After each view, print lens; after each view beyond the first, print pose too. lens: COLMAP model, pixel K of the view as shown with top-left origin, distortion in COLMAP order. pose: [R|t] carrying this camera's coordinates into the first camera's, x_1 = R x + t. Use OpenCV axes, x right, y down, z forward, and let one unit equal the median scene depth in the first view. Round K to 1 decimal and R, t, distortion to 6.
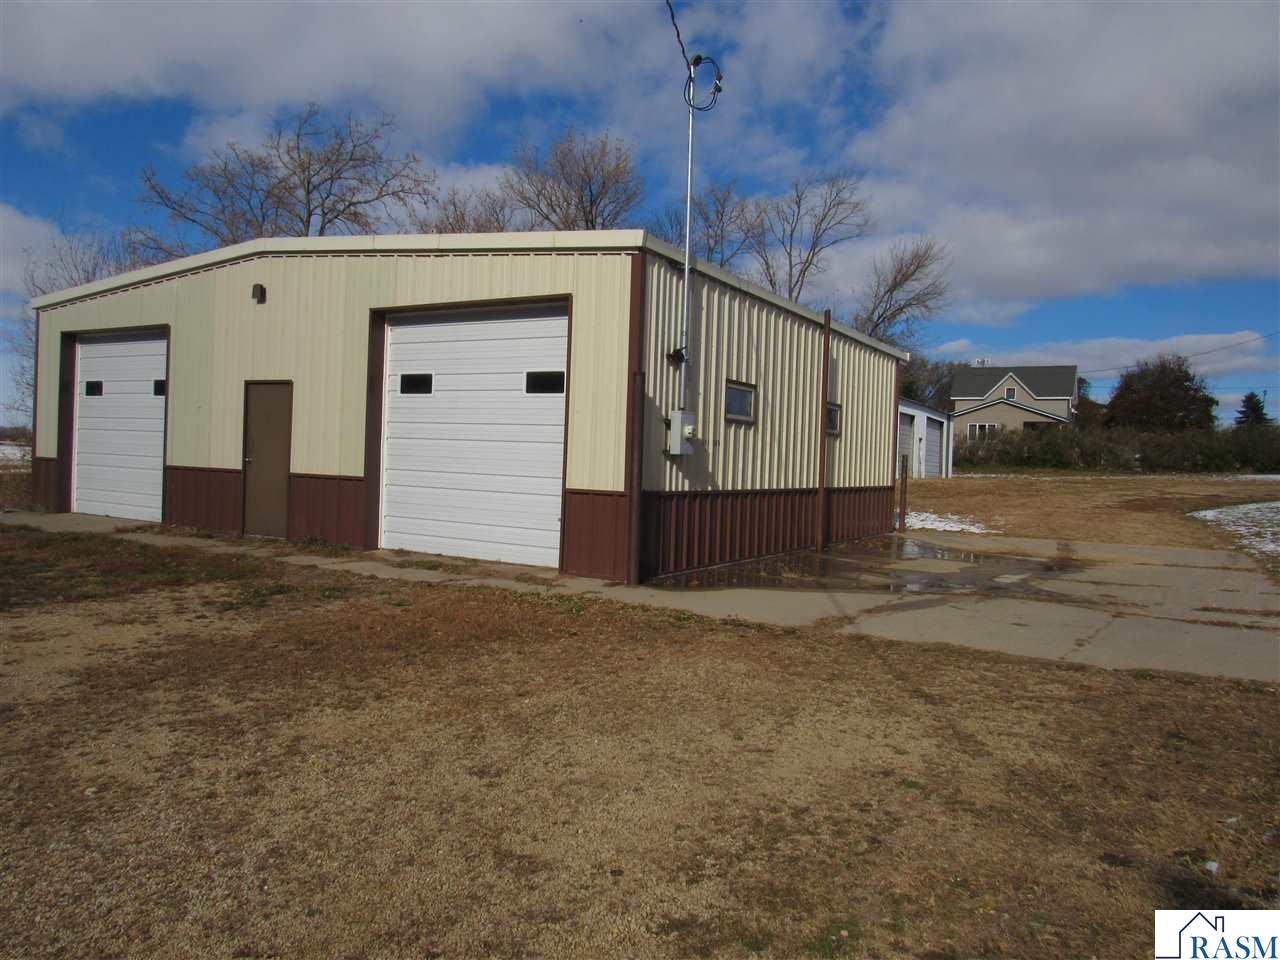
lens RADIAL K [[917.7, 0, 635.9], [0, 917.7, 473.4], [0, 0, 1]] dist [-0.033665, 0.017741]
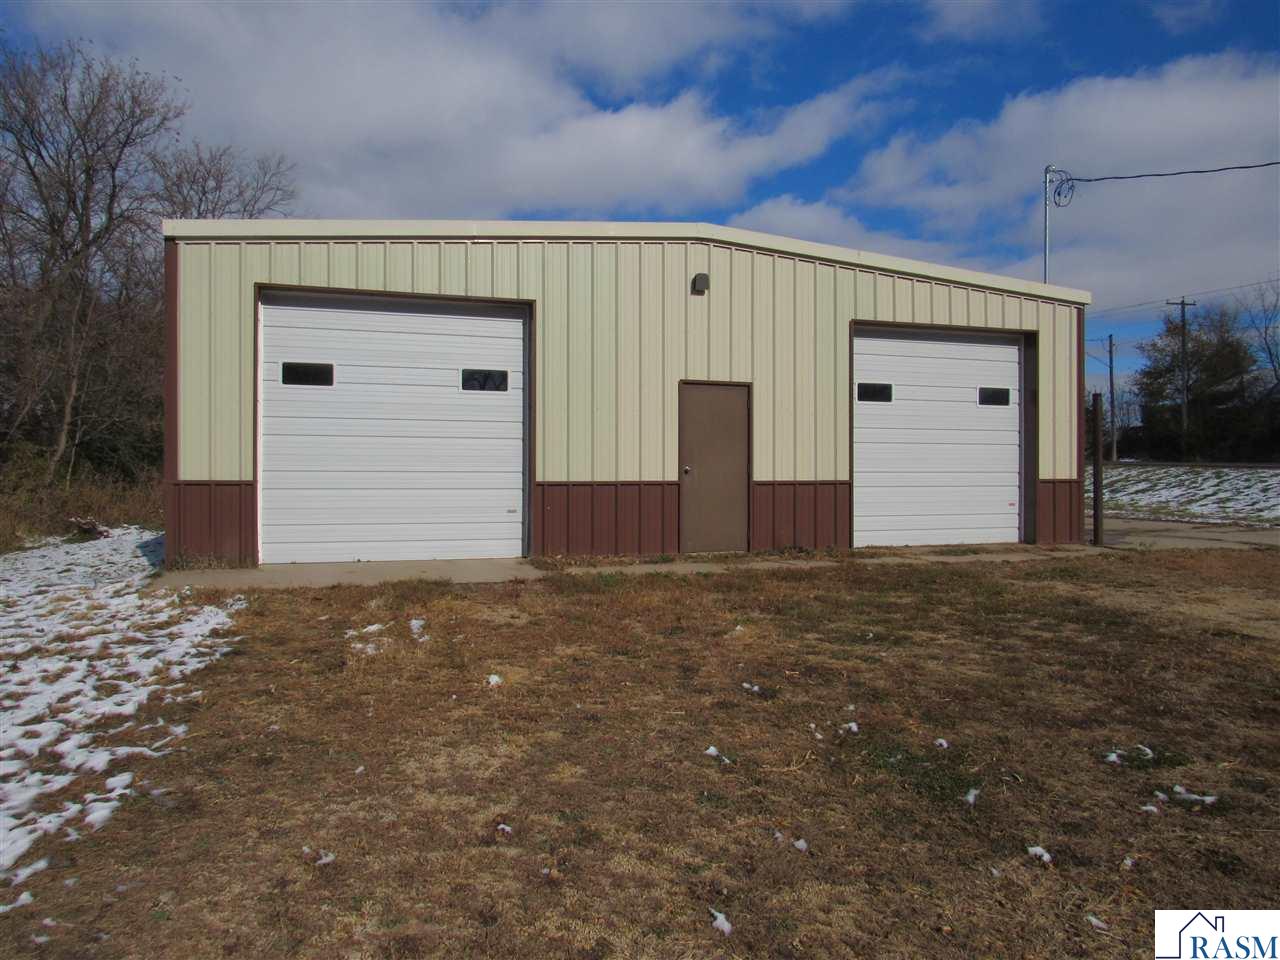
lens RADIAL K [[917.7, 0, 640.2], [0, 917.7, 487.4], [0, 0, 1]] dist [-0.033665, 0.017741]
pose [[0.659948, -0.049627, 0.749671, -1.219466], [0.035693, 0.998760, 0.034696, -0.032296], [-0.750463, 0.003861, 0.660901, 0.481033]]
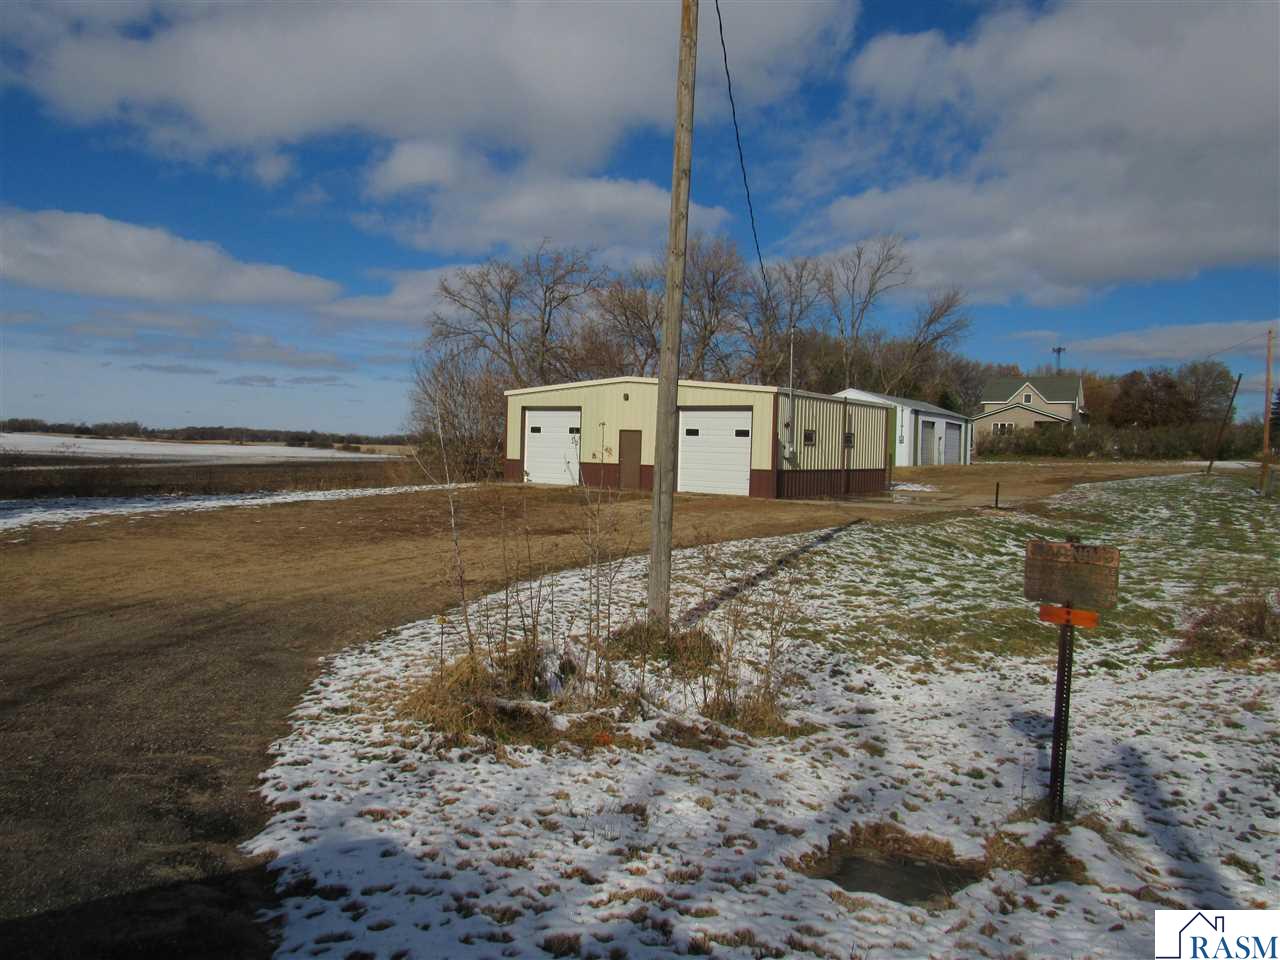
lens RADIAL K [[917.7, 0, 634.7], [0, 917.7, 450.6], [0, 0, 1]] dist [-0.033665, 0.017741]
pose [[0.996193, -0.008955, -0.086714, -0.169024], [0.007806, 0.999877, -0.013579, -0.005514], [0.086825, 0.012850, 0.996141, -1.772632]]
